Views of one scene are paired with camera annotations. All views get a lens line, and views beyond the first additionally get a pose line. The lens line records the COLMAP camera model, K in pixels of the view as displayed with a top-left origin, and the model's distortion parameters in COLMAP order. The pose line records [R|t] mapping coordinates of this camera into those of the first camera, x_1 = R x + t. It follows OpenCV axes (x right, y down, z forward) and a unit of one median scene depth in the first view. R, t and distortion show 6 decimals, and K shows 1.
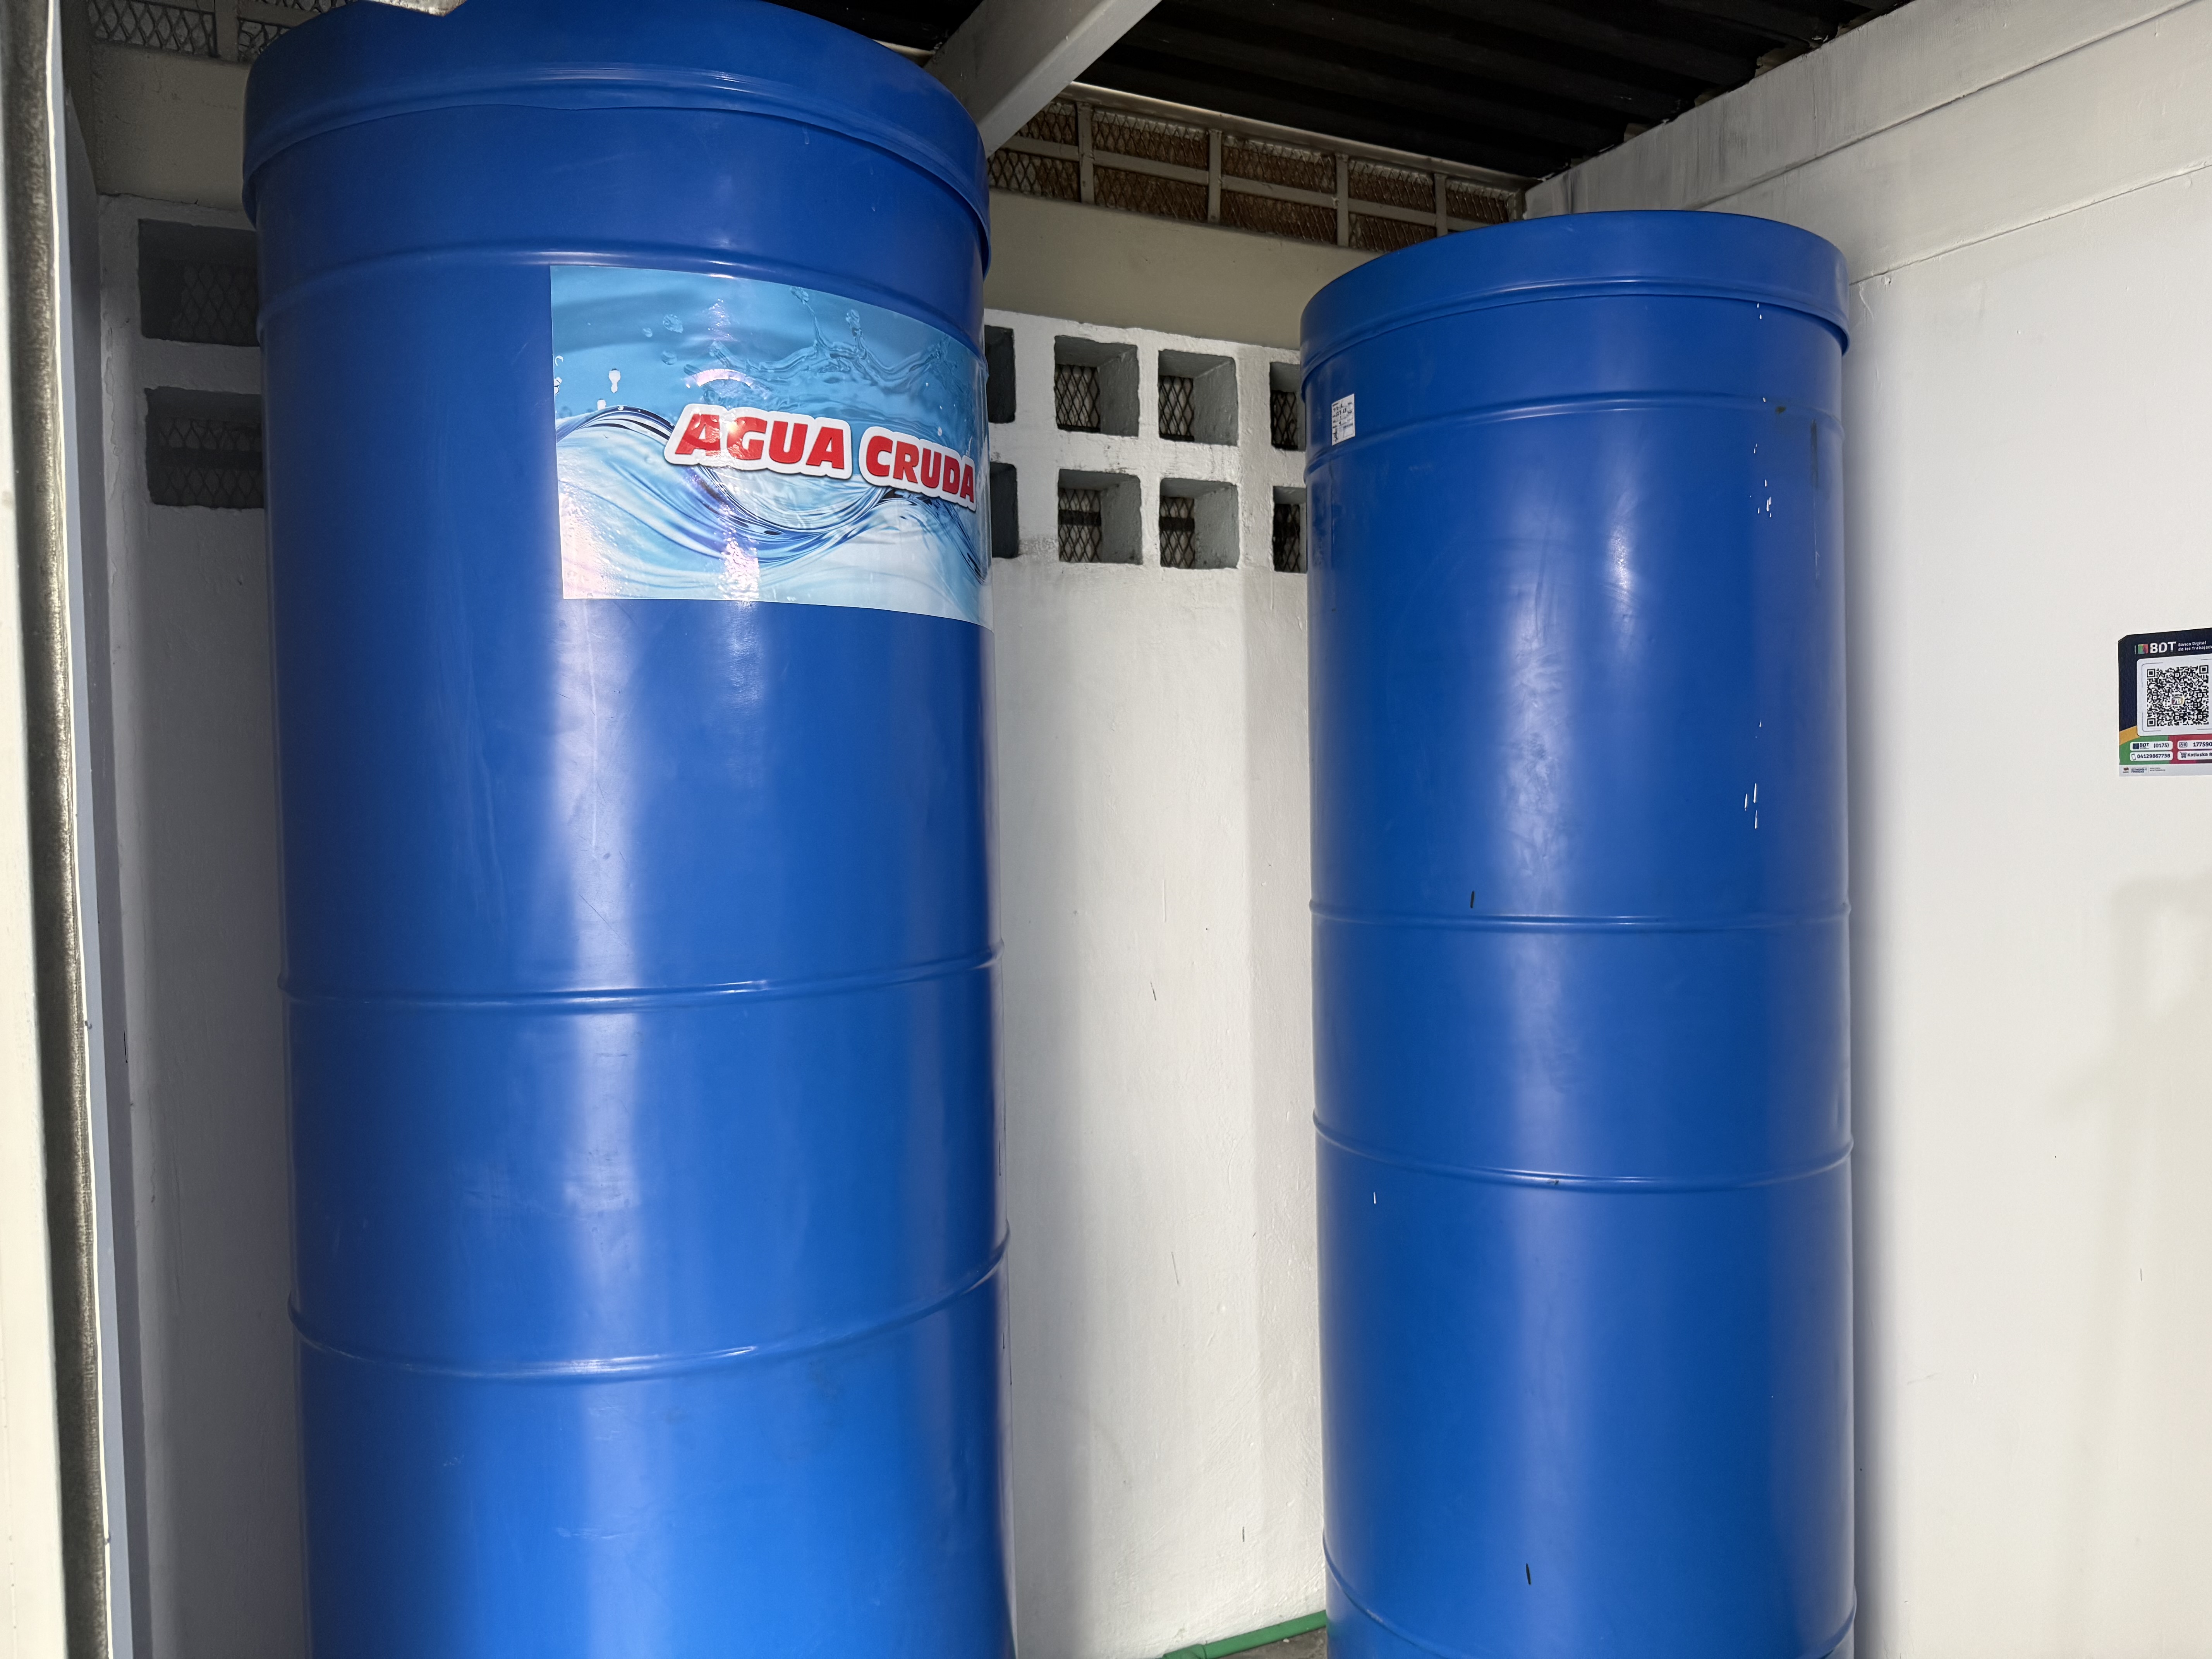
lens RADIAL K [[1559.2, 0, 1141.3], [0, 1559.2, 828.0], [0, 0, 1]] dist [0.131827, -0.234641]
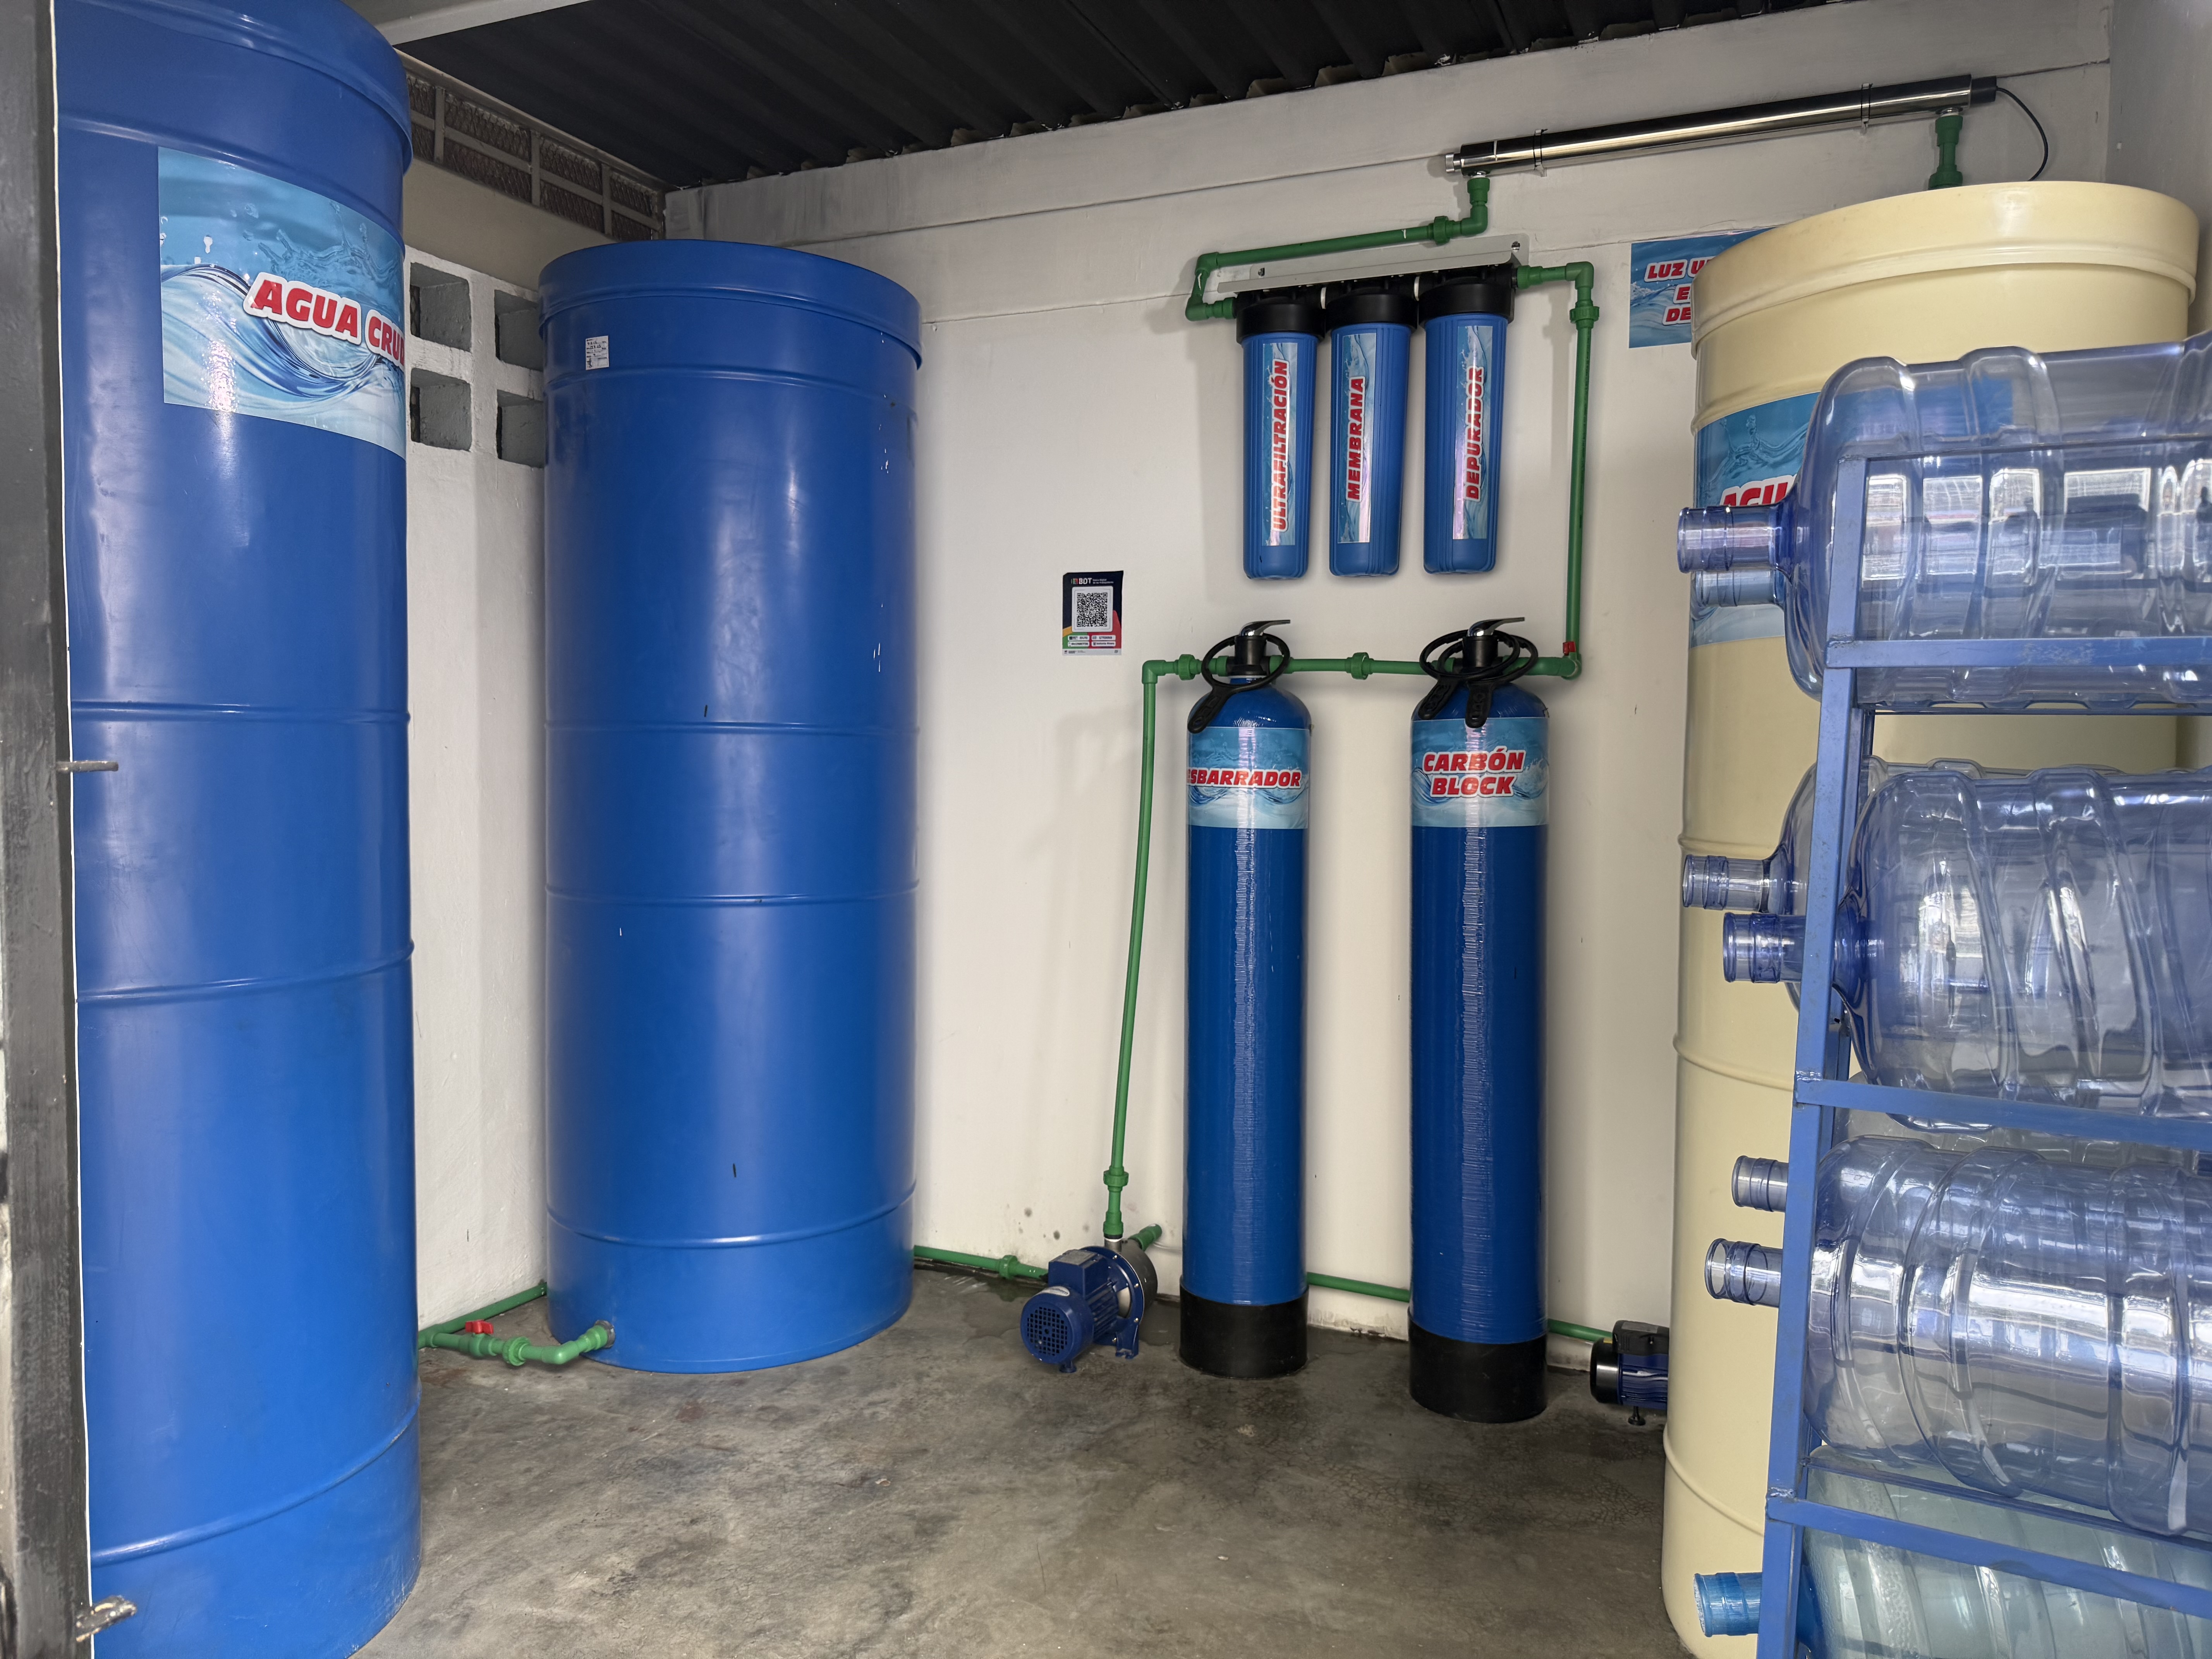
lens RADIAL K [[1561.5, 0, 1156.9], [0, 1561.5, 825.2], [0, 0, 1]] dist [0.006370, 0.005197]
pose [[0.776474, -0.007024, 0.630110, -0.340021], [-0.010427, 0.999658, 0.023993, 0.104659], [-0.630063, -0.025200, 0.776135, -0.339733]]
